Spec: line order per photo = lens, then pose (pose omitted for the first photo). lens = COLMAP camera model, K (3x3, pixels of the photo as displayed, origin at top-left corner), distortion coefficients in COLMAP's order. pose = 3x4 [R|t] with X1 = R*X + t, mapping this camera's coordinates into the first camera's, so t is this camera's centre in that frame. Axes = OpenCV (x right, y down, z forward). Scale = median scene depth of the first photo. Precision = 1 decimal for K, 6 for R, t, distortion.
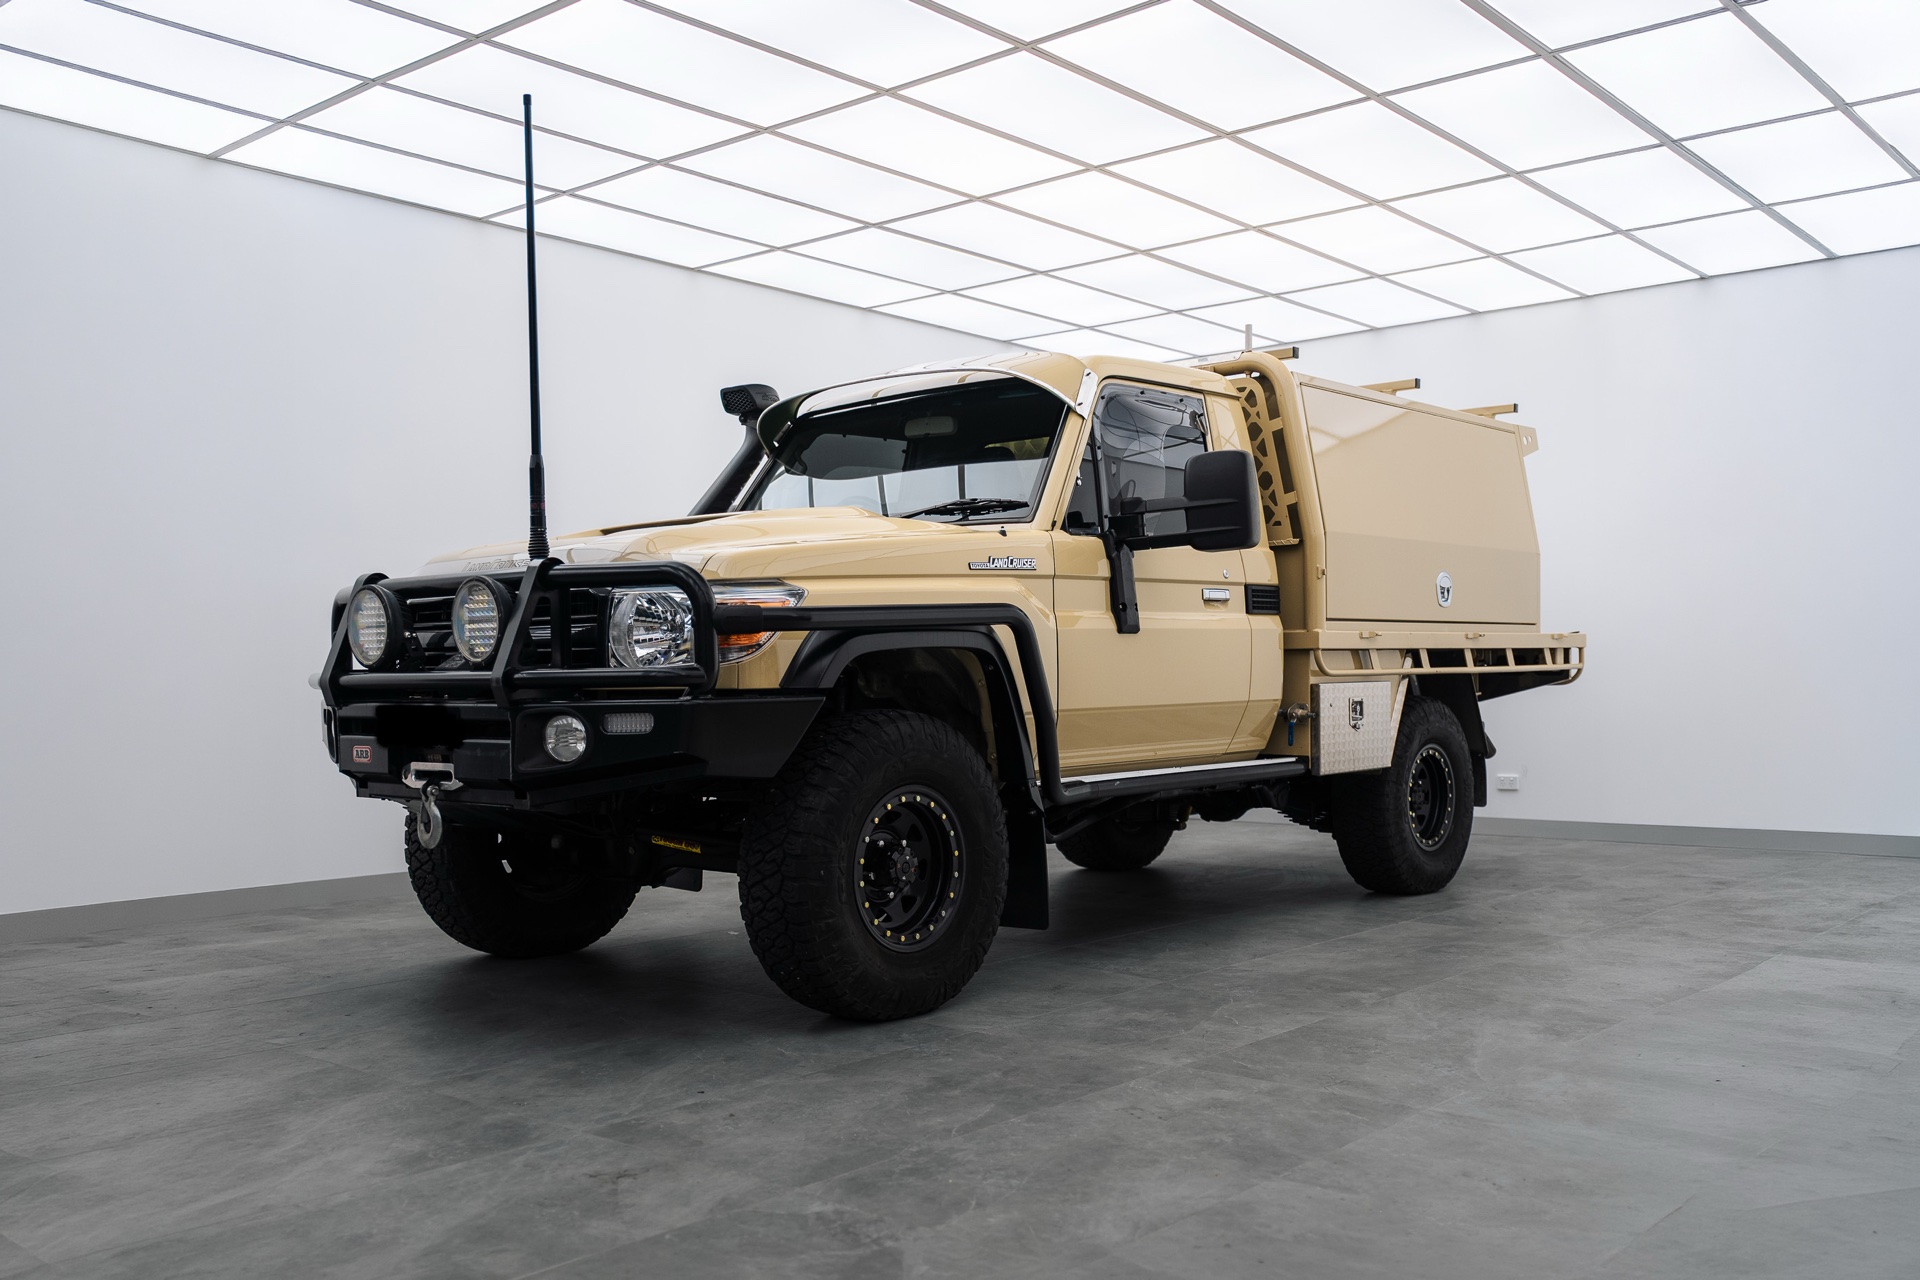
lens RADIAL K [[1667.2, 0, 933.9], [0, 1667.2, 719.0], [0, 0, 1]] dist [0.001005, 0.003224]
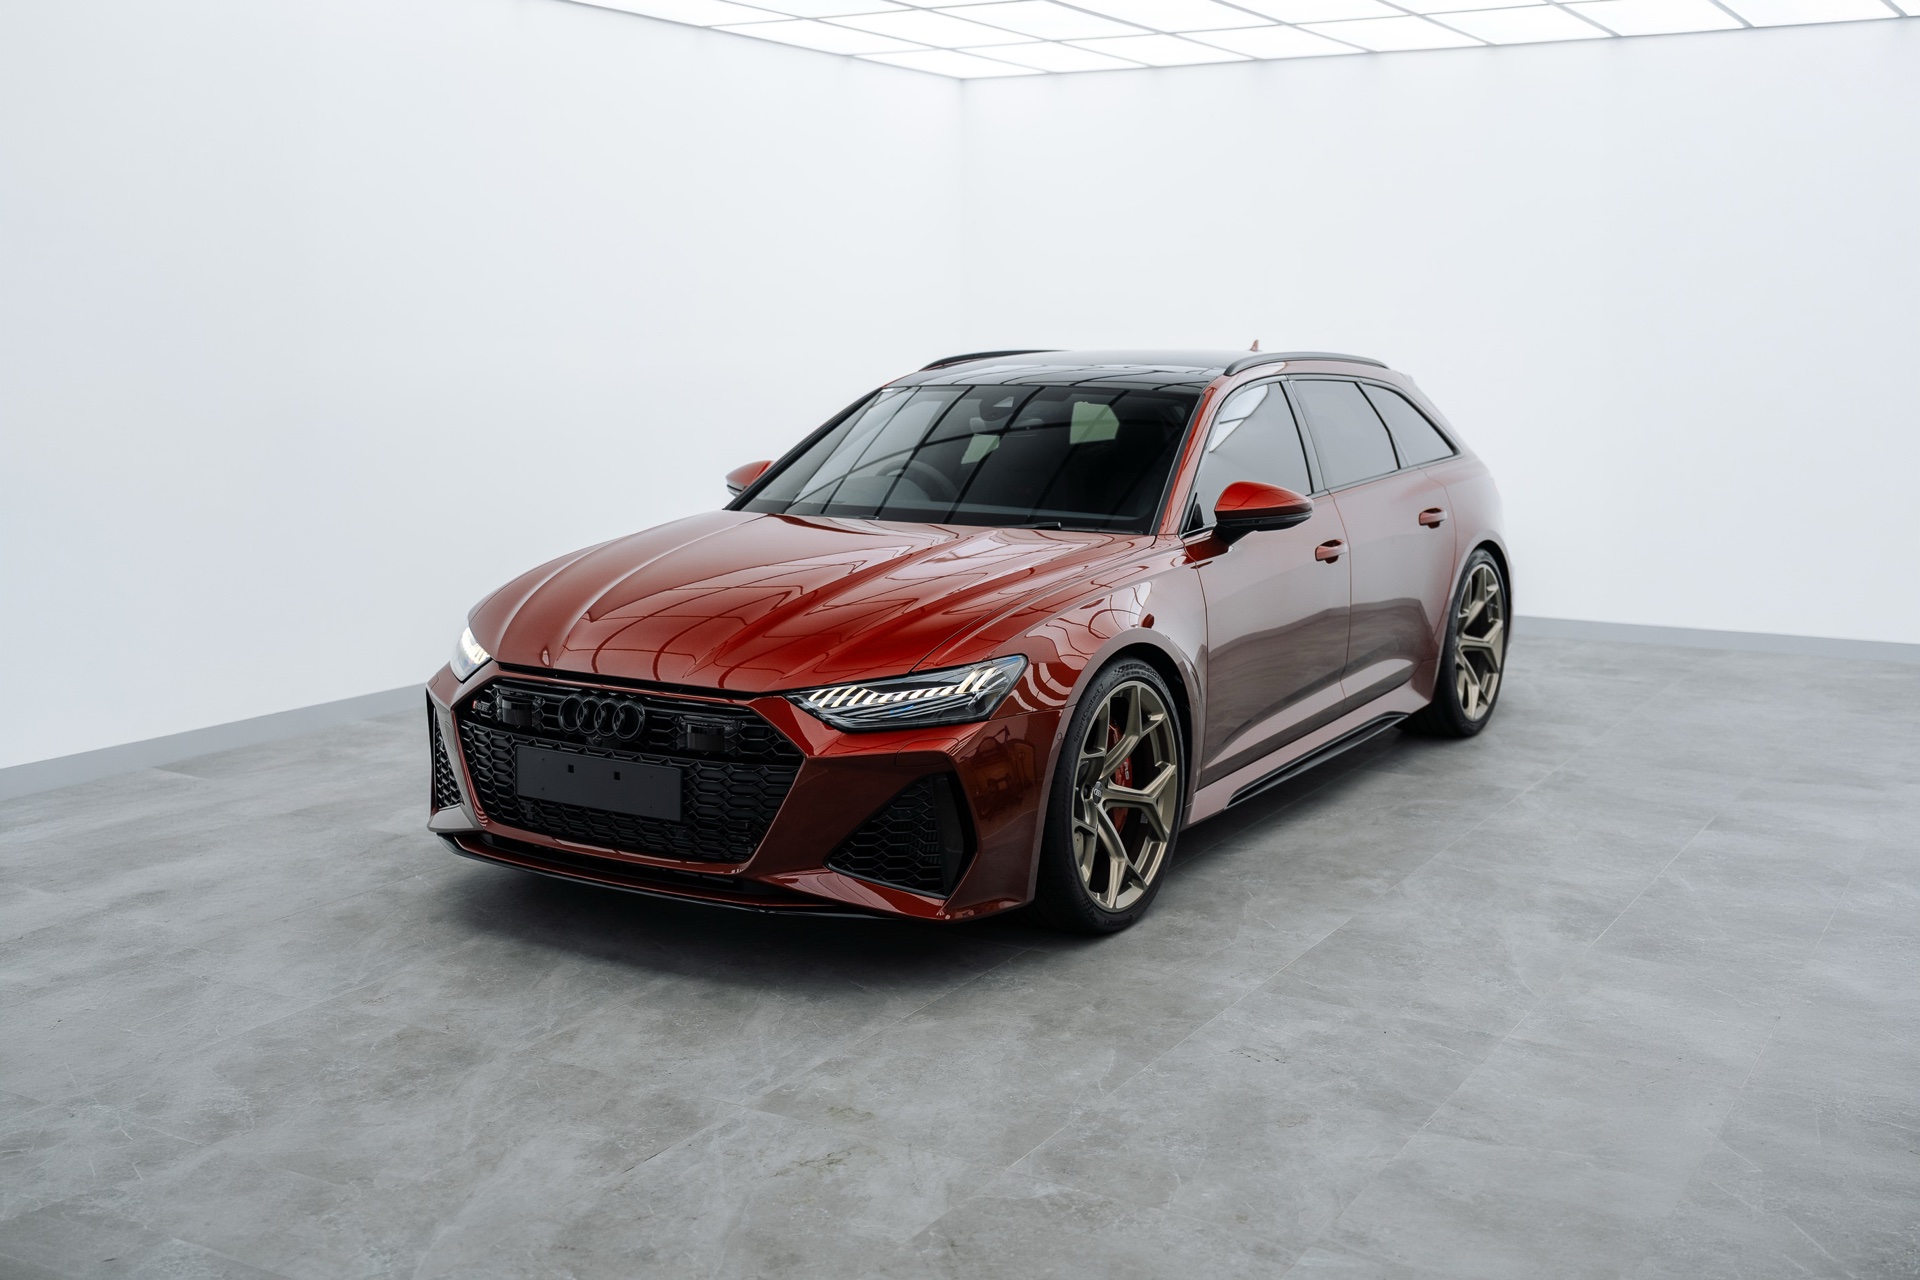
lens RADIAL K [[1971.6, 0, 973.5], [0, 1971.6, 644.6], [0, 0, 1]] dist [0.014310, 0.000000]
pose [[0.984309, -0.013533, 0.175932, -0.264092], [-0.008047, 0.992574, 0.121376, -0.169882], [-0.176268, -0.120887, 0.976891, -0.161419]]
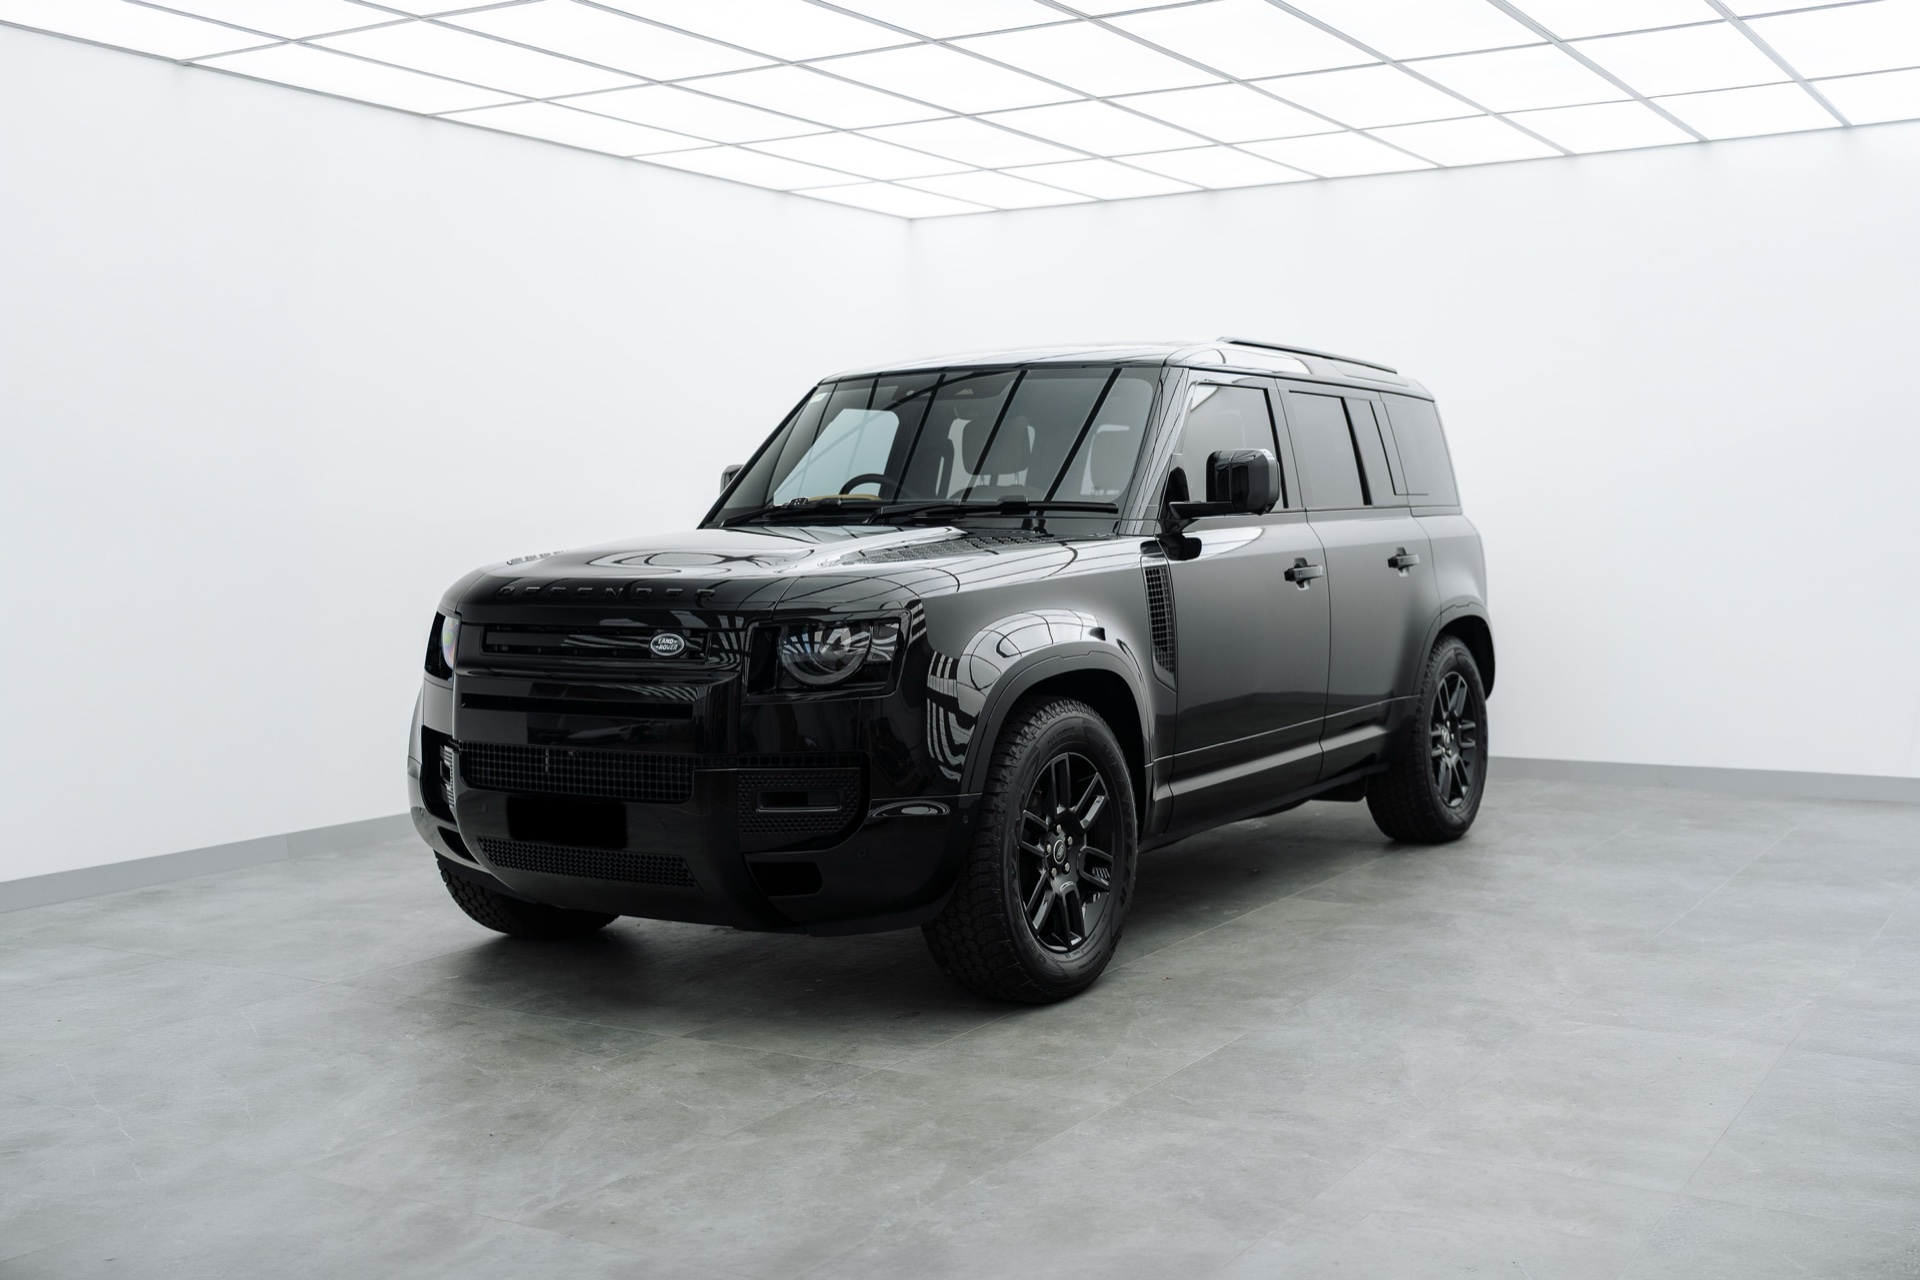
lens RADIAL K [[2038.3, 0, 966.3], [0, 2038.3, 677.0], [0, 0, 1]] dist [0.003023, 0.000000]
pose [[0.985800, -0.012994, 0.167419, -0.141390], [0.005611, 0.998994, 0.044498, -0.095593], [-0.167828, -0.042926, 0.984881, -0.128561]]
